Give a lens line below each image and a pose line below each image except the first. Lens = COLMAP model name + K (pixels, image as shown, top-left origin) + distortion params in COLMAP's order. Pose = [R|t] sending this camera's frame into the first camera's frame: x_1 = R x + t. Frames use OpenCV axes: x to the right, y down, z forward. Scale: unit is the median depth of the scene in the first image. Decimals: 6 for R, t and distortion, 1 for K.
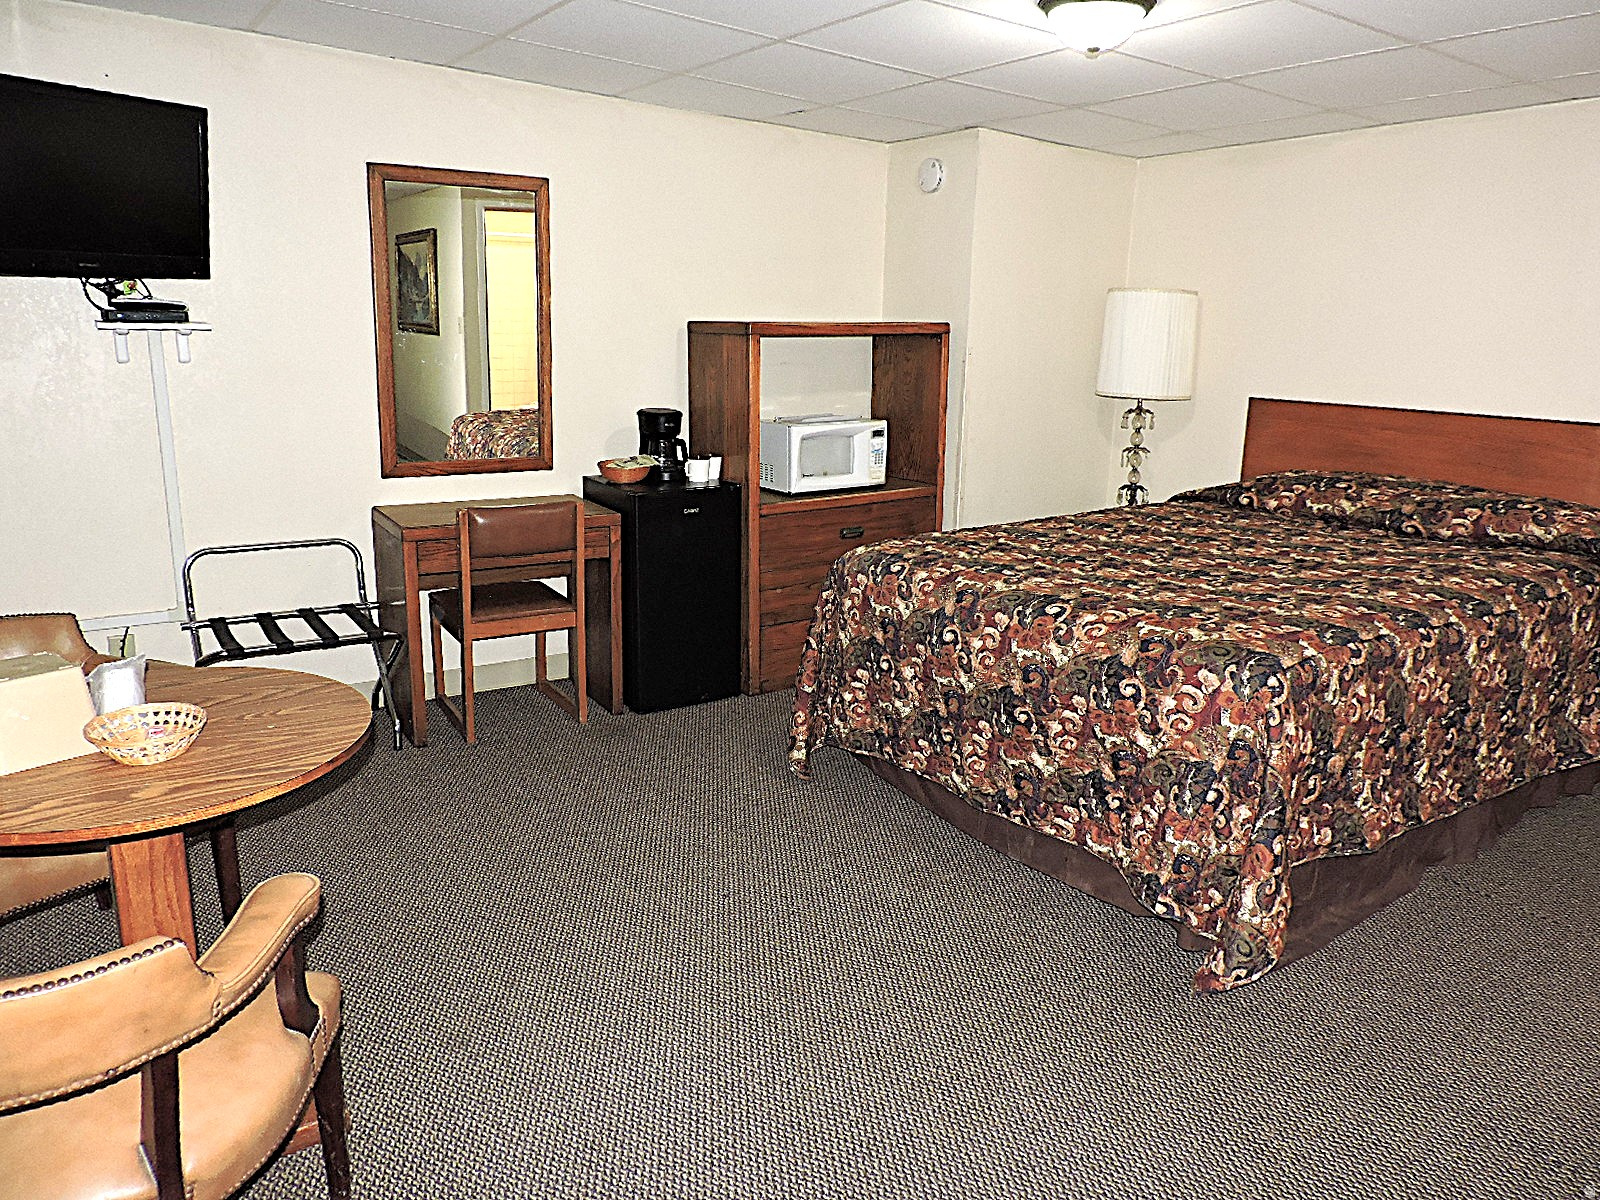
lens RADIAL K [[1147.0, 0, 800.0], [0, 1147.0, 600.0], [0, 0, 1]] dist [-0.024653, 0.004526]
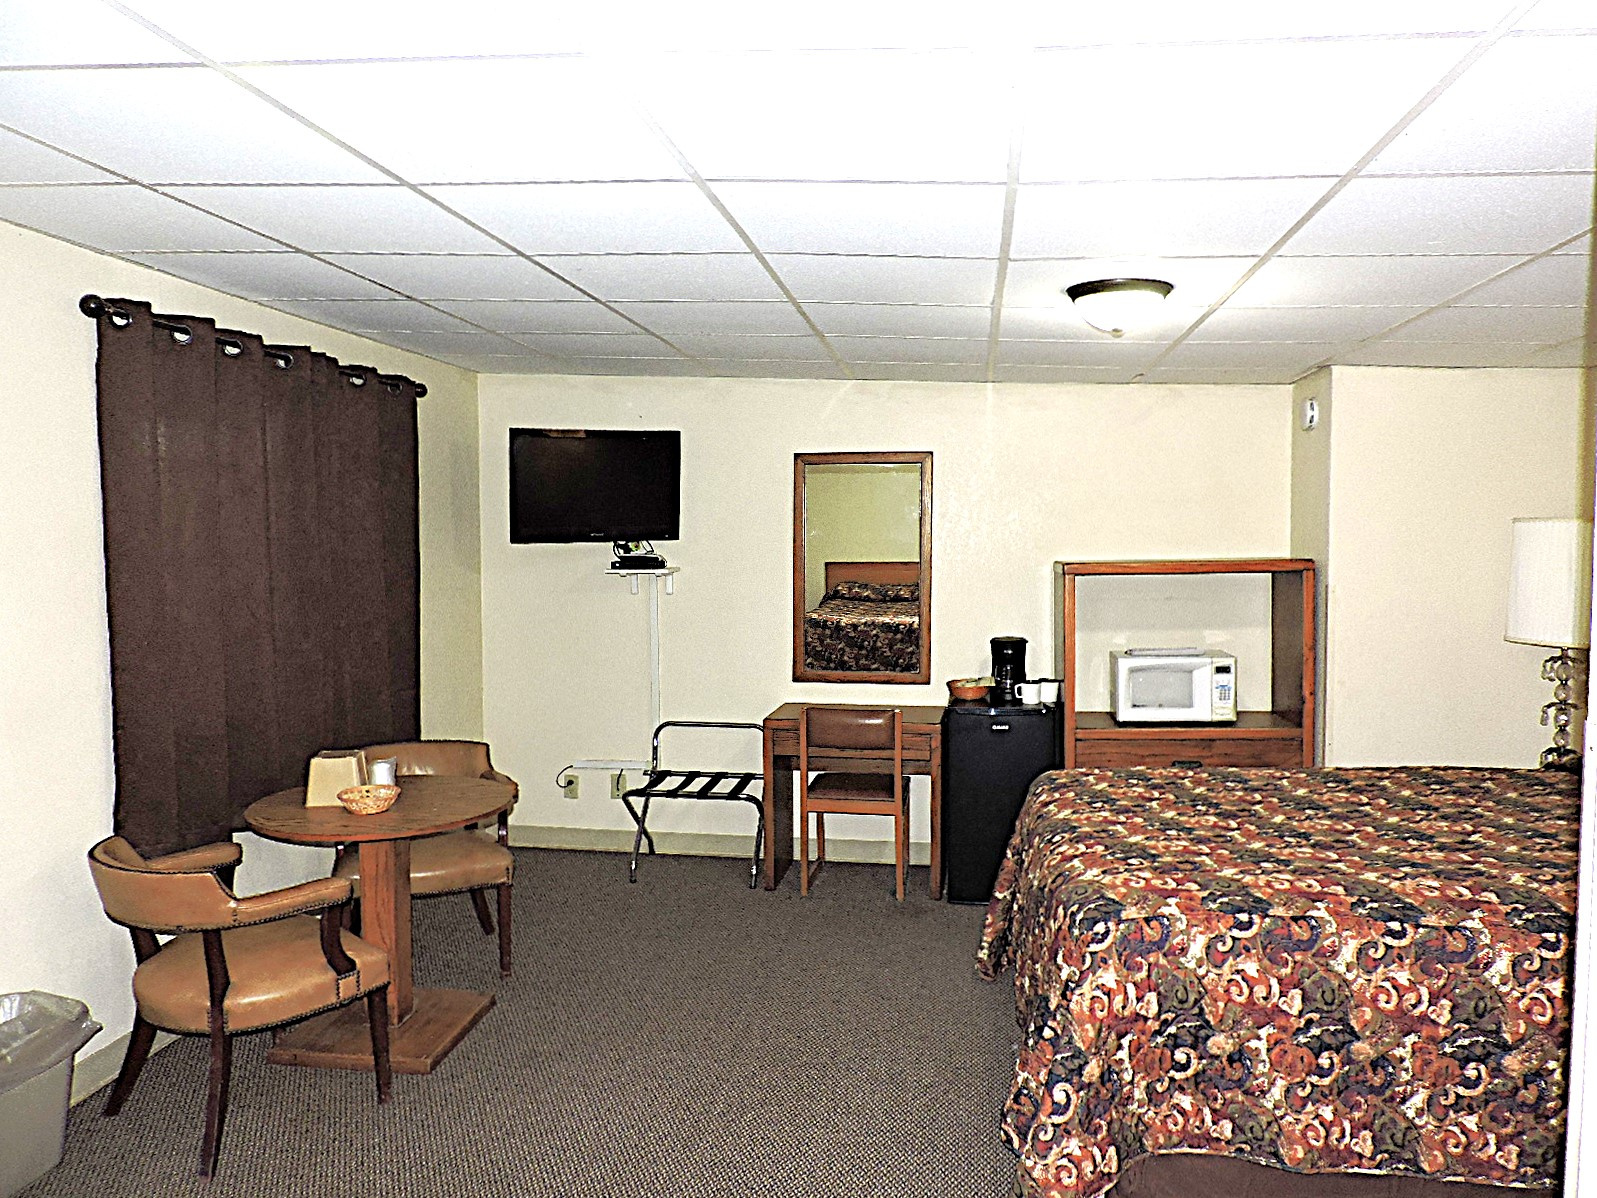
lens RADIAL K [[1144.2, 0, 798.5], [0, 1144.2, 599.0], [0, 0, 1]] dist [-0.010271, -0.005149]
pose [[0.737686, 0.013495, -0.675009, 0.606973], [-0.139859, 0.981167, -0.133230, -0.028055], [0.660499, 0.192688, 0.725681, 0.030473]]
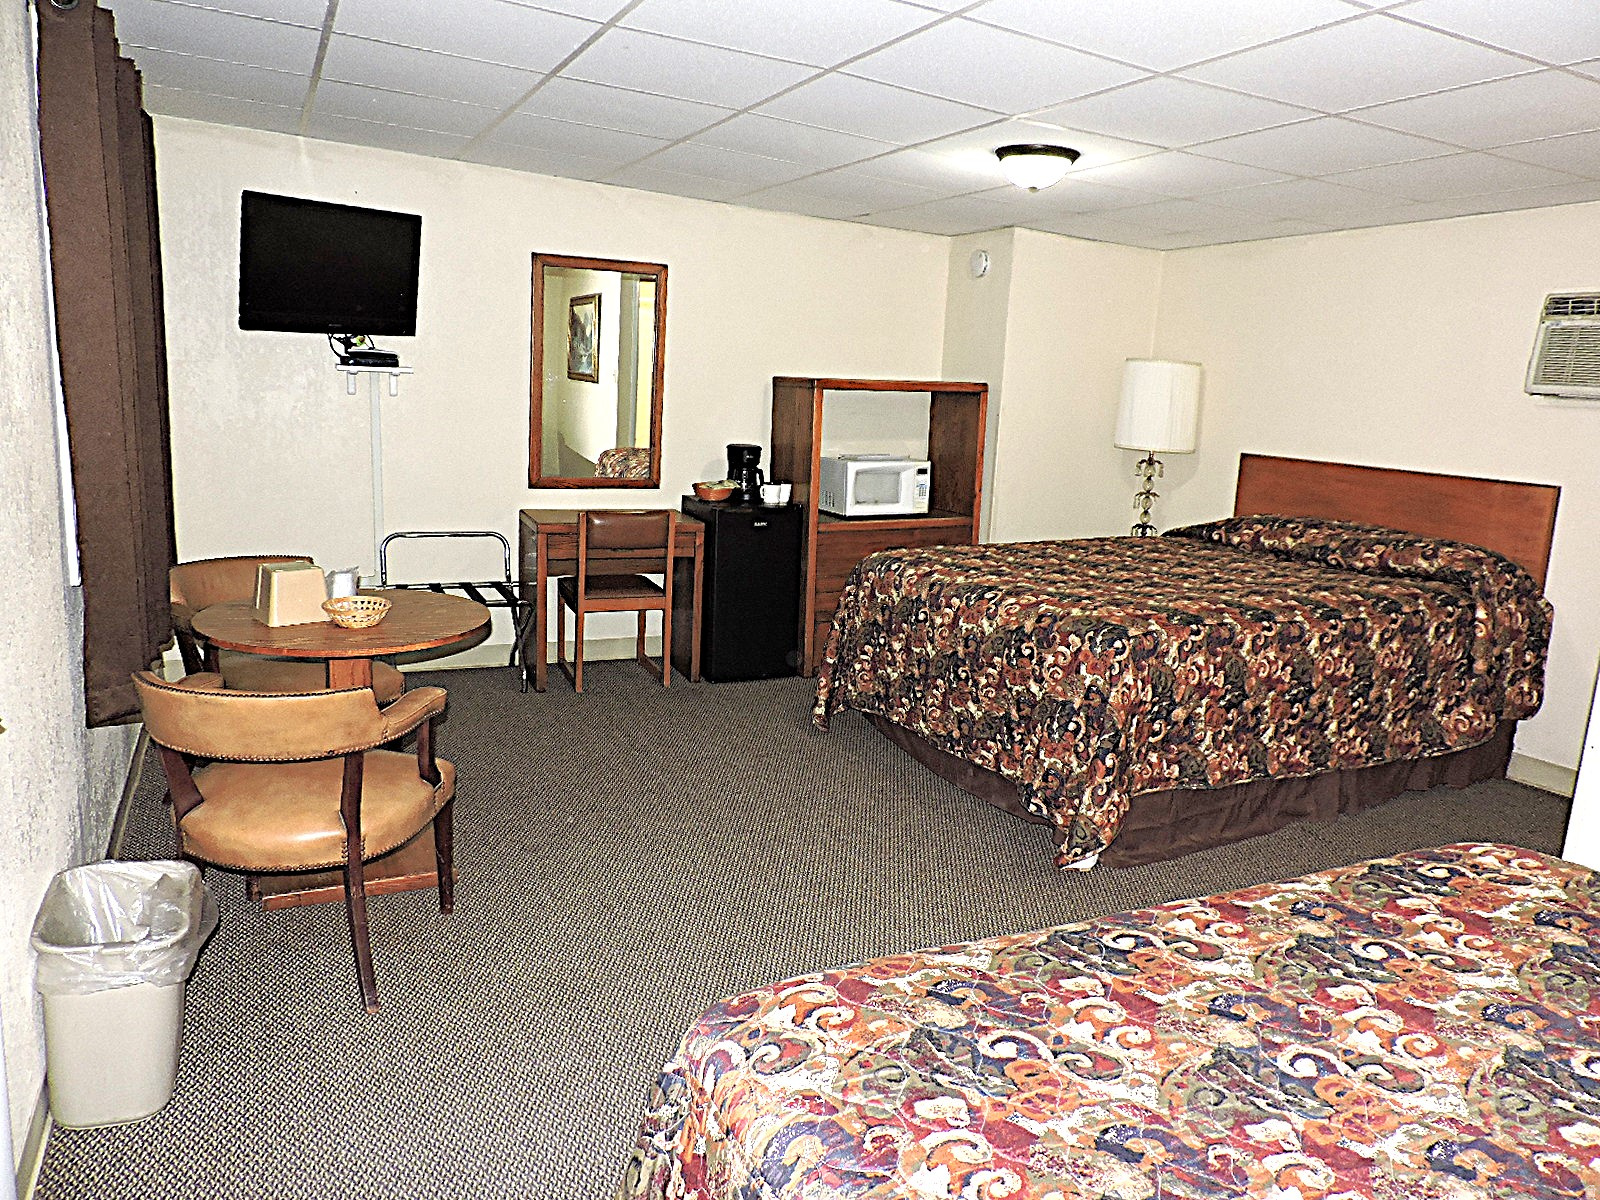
lens RADIAL K [[1147.0, 0, 800.0], [0, 1147.0, 600.0], [0, 0, 1]] dist [-0.024653, 0.004526]
pose [[0.988631, 0.054202, -0.140250, 0.153474], [-0.060938, 0.997163, -0.044189, 0.069827], [0.137457, 0.052233, 0.989130, -0.288597]]
